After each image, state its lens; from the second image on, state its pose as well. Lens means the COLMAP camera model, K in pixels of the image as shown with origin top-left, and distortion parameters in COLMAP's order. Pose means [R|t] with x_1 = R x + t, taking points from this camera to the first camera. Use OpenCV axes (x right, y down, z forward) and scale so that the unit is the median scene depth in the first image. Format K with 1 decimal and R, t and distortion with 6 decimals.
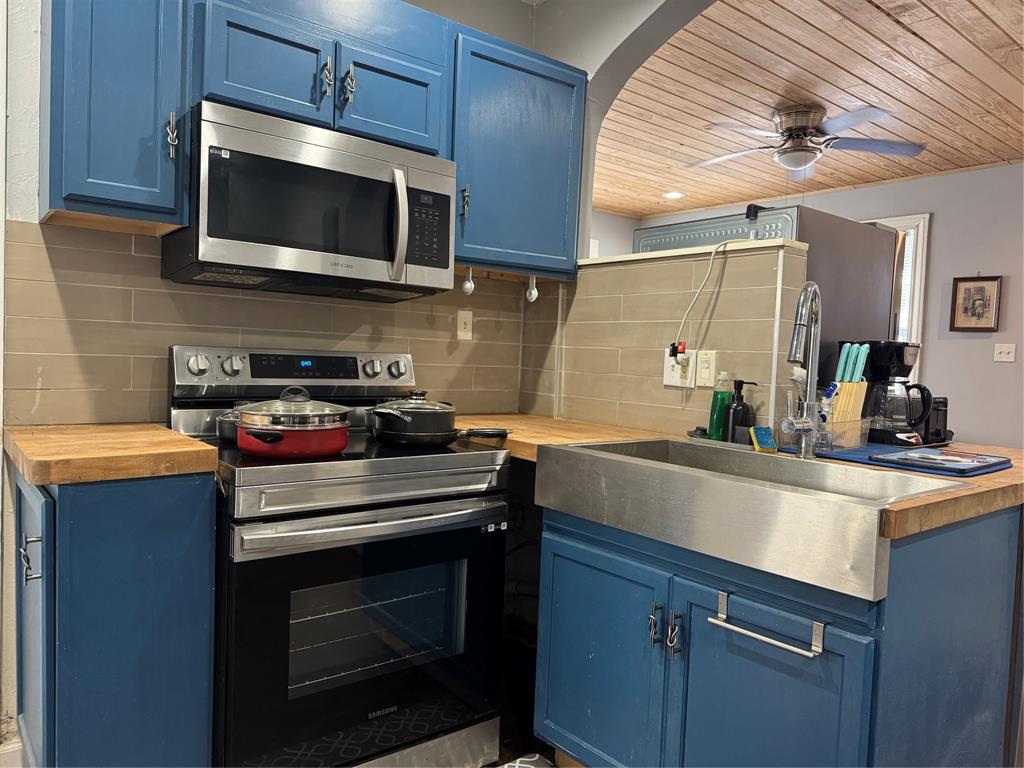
lens RADIAL K [[722.4, 0, 504.9], [0, 722.4, 382.4], [0, 0, 1]] dist [0.073455, -0.090520]
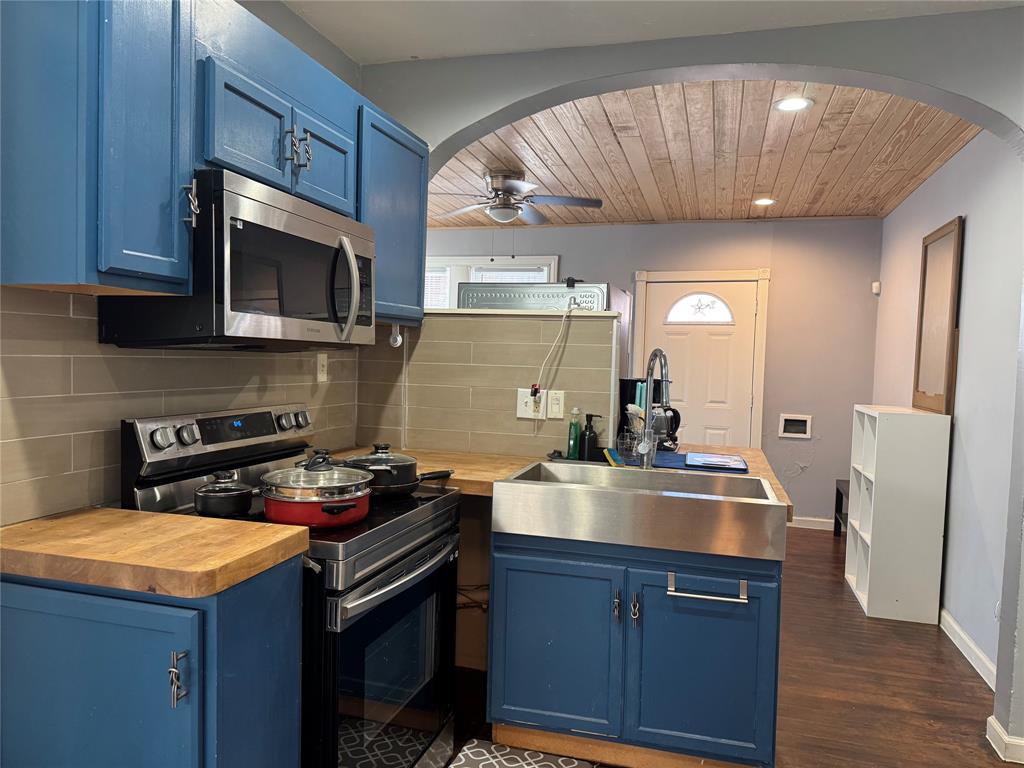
lens RADIAL K [[722.4, 0, 505.4], [0, 722.4, 391.4], [0, 0, 1]] dist [0.073455, -0.090520]
pose [[0.820349, -0.046471, 0.569972, -0.561435], [0.029390, 0.998802, 0.039135, -0.101329], [-0.571107, -0.015353, 0.820732, -0.002442]]
